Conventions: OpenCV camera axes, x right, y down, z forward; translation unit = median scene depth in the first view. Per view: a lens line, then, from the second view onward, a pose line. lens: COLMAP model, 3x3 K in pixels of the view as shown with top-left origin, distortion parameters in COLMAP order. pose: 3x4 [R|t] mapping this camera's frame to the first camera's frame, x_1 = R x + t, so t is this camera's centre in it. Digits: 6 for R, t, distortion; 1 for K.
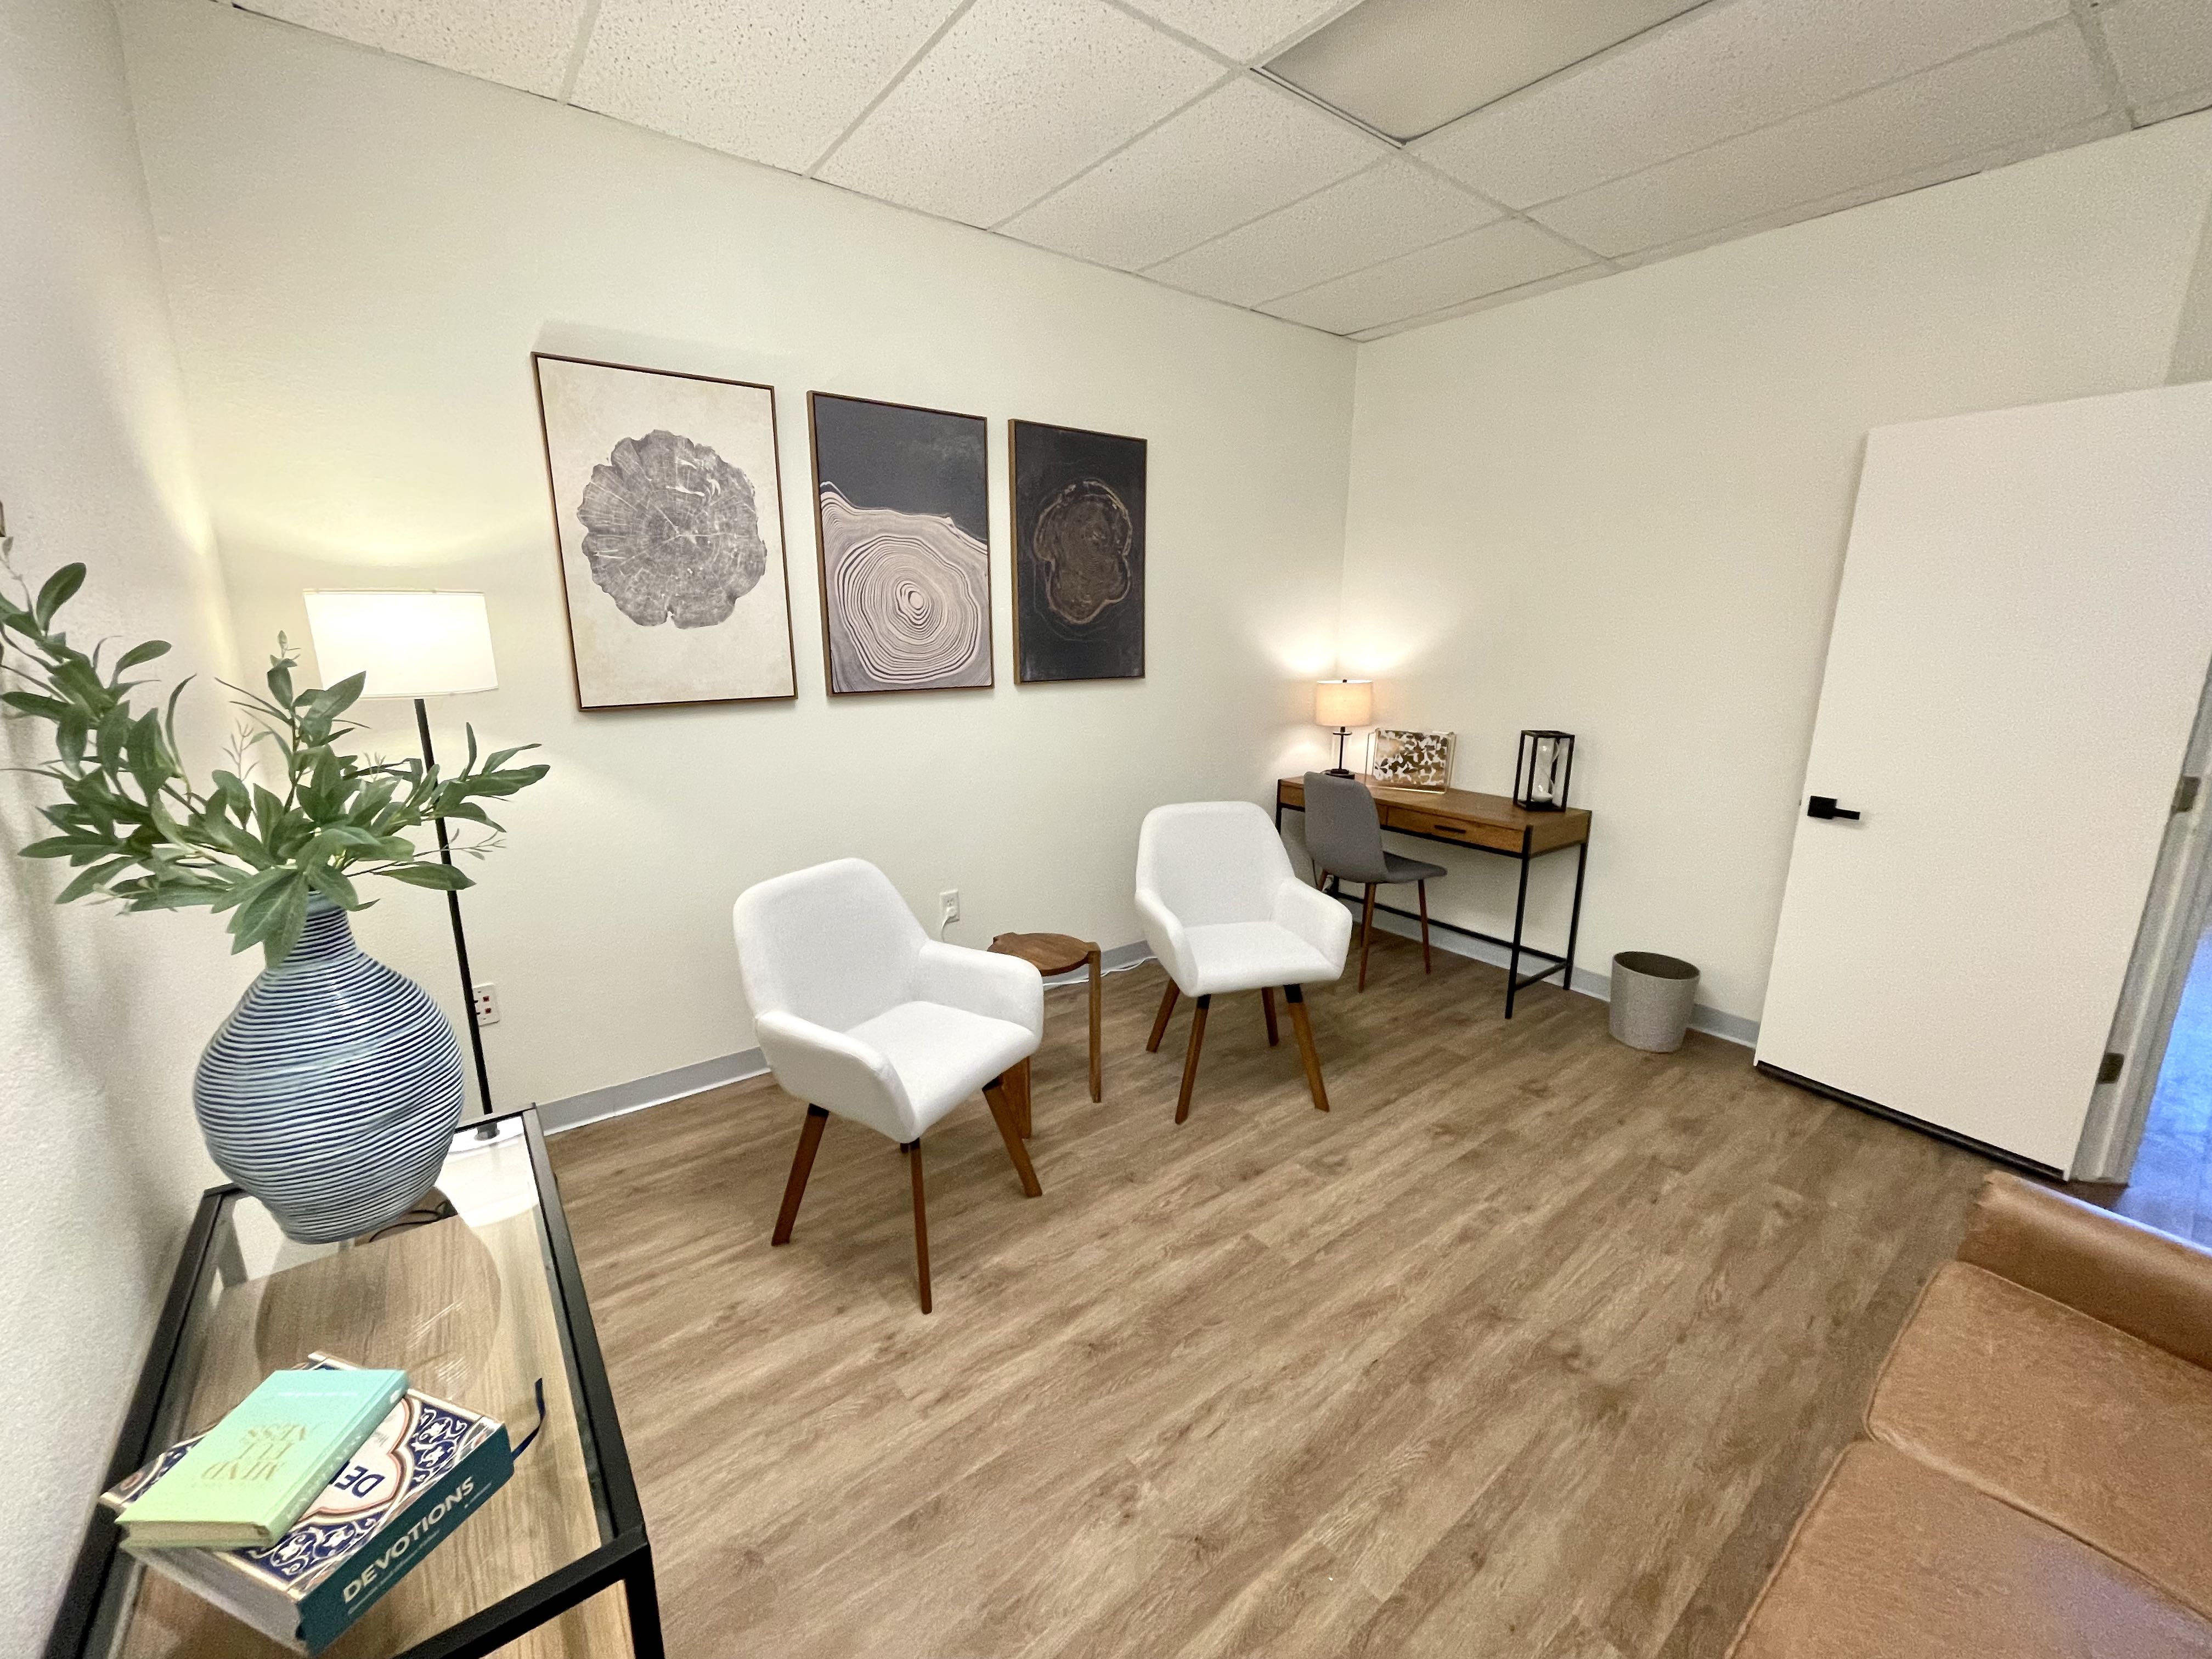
lens RADIAL K [[905.0, 0, 1112.4], [0, 905.0, 829.2], [0, 0, 1]] dist [0.001031, 0.000365]
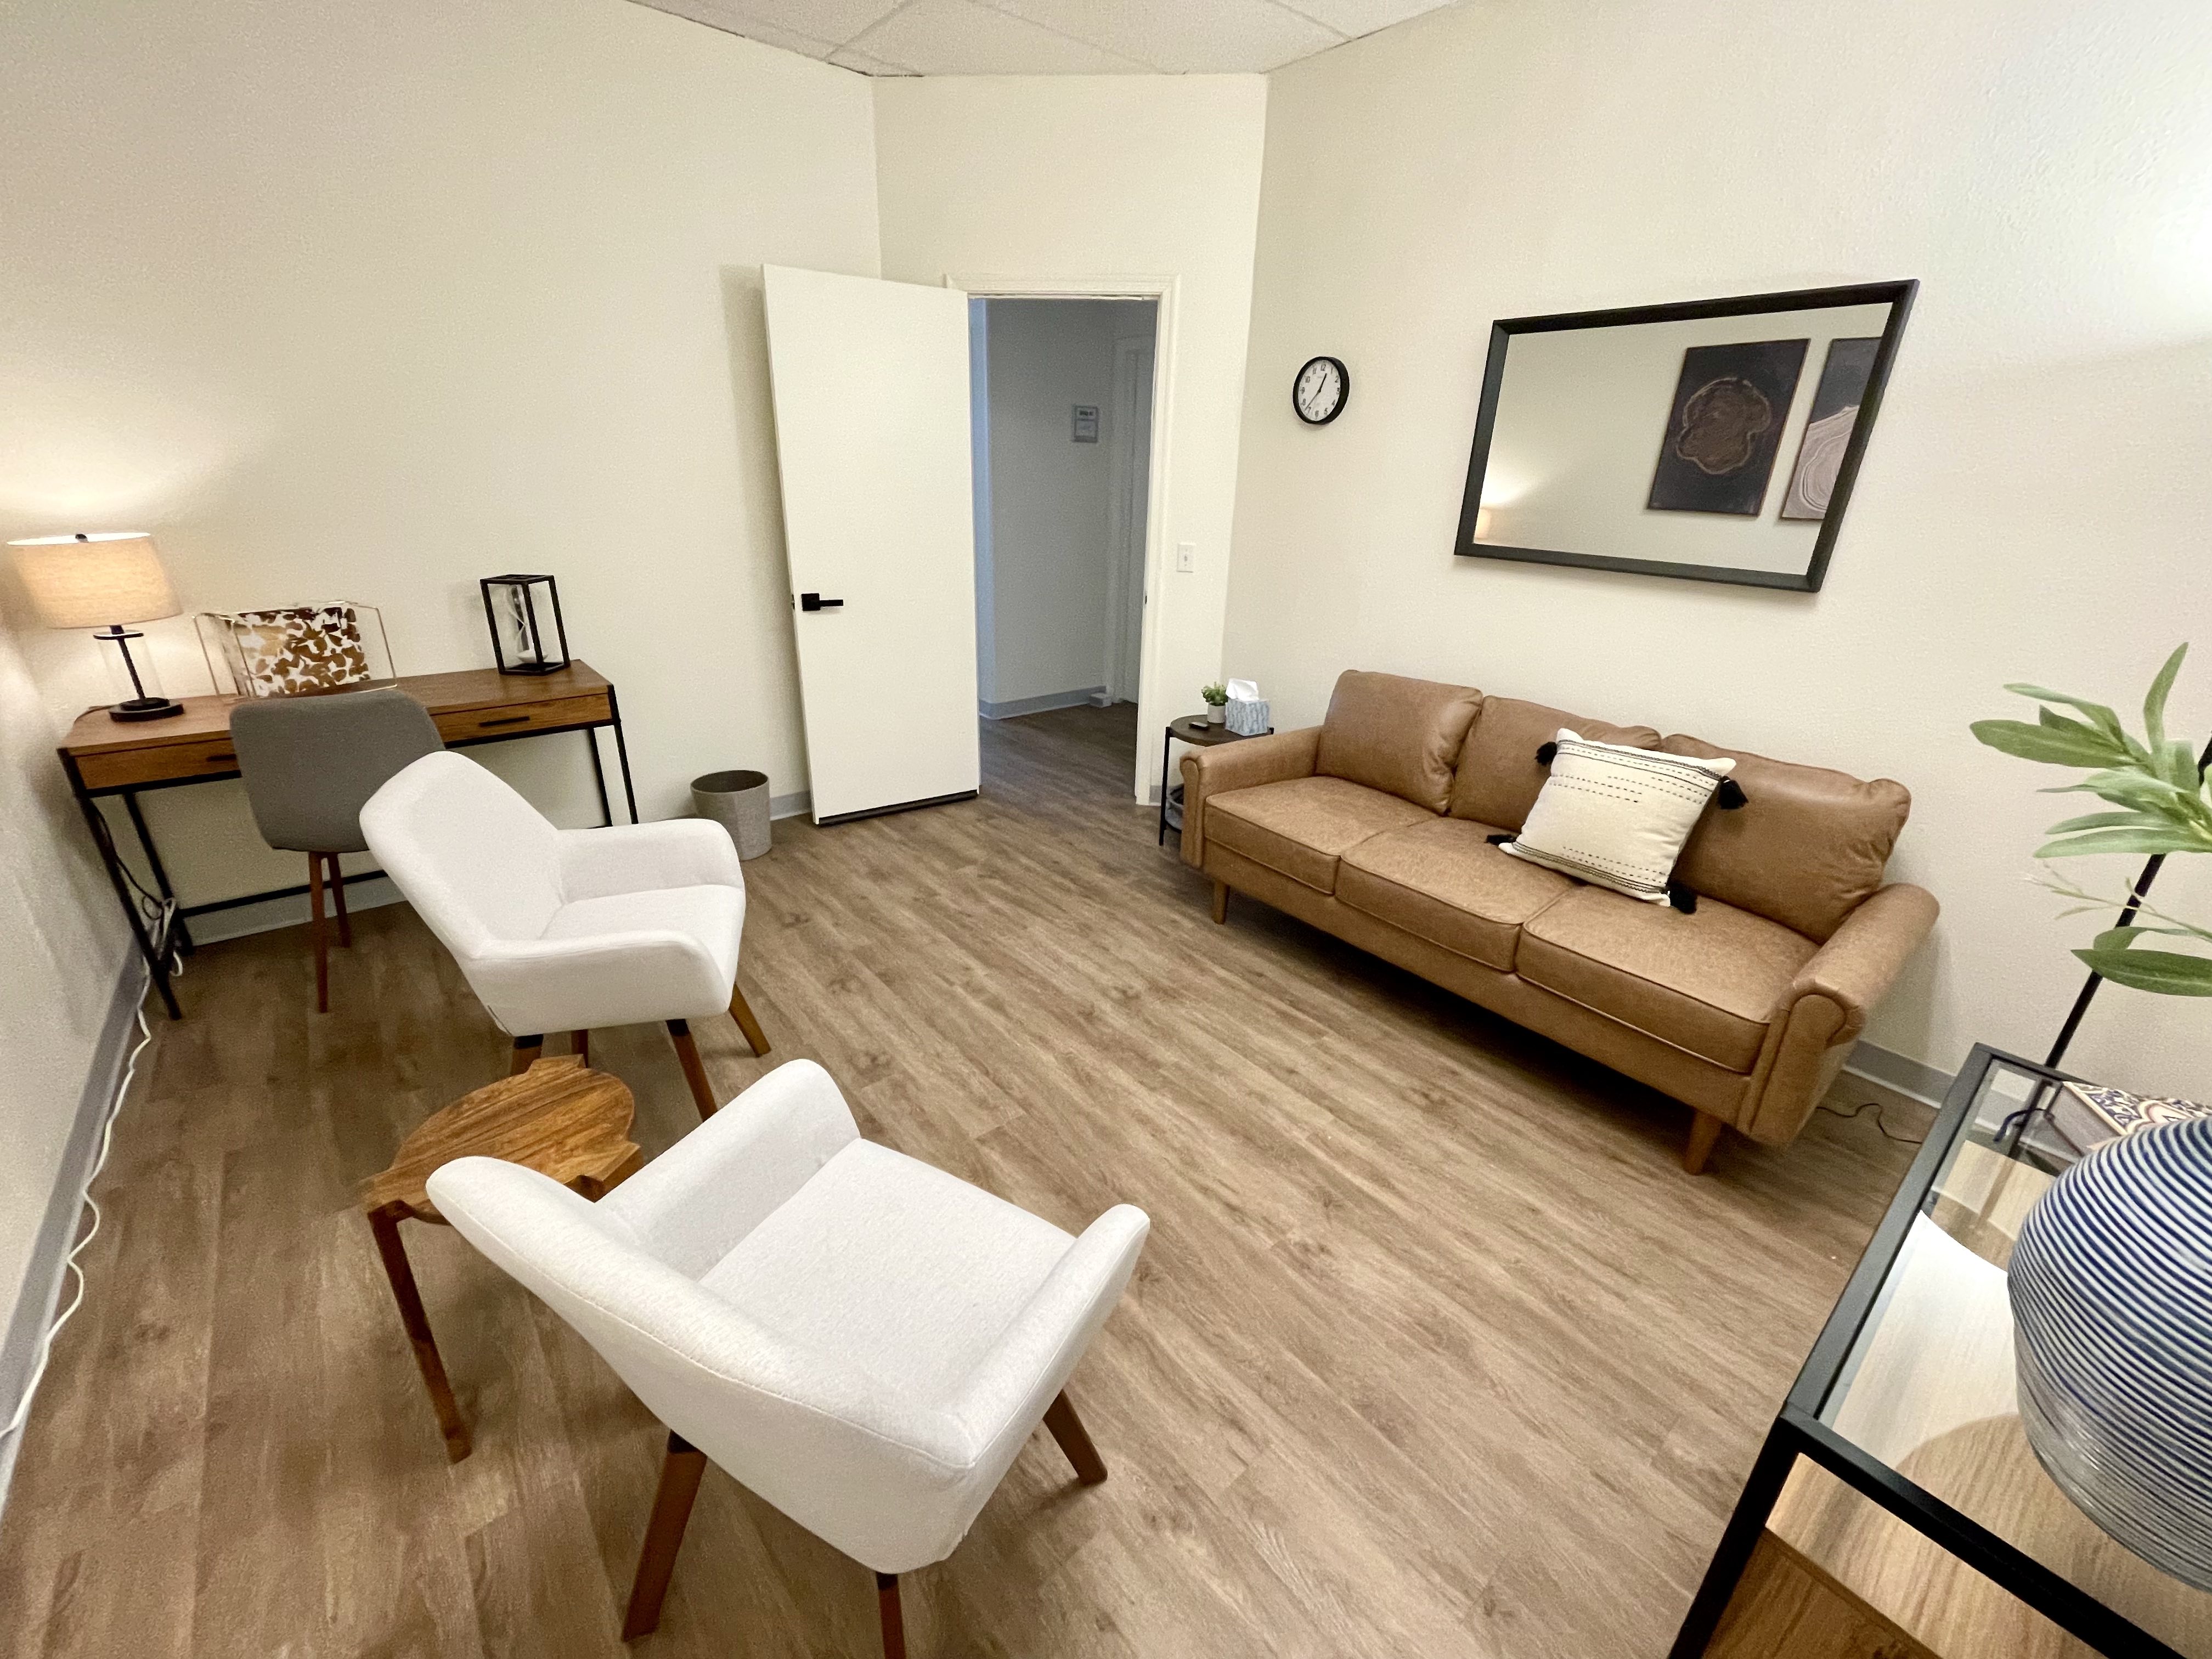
lens RADIAL K [[905.0, 0, 1096.3], [0, 905.0, 821.1], [0, 0, 1]] dist [0.001031, 0.000365]
pose [[-0.029959, -0.376542, 0.925915, -0.663749], [0.199923, 0.905355, 0.374650, -0.192376], [-0.979353, 0.196336, 0.048156, 0.868442]]
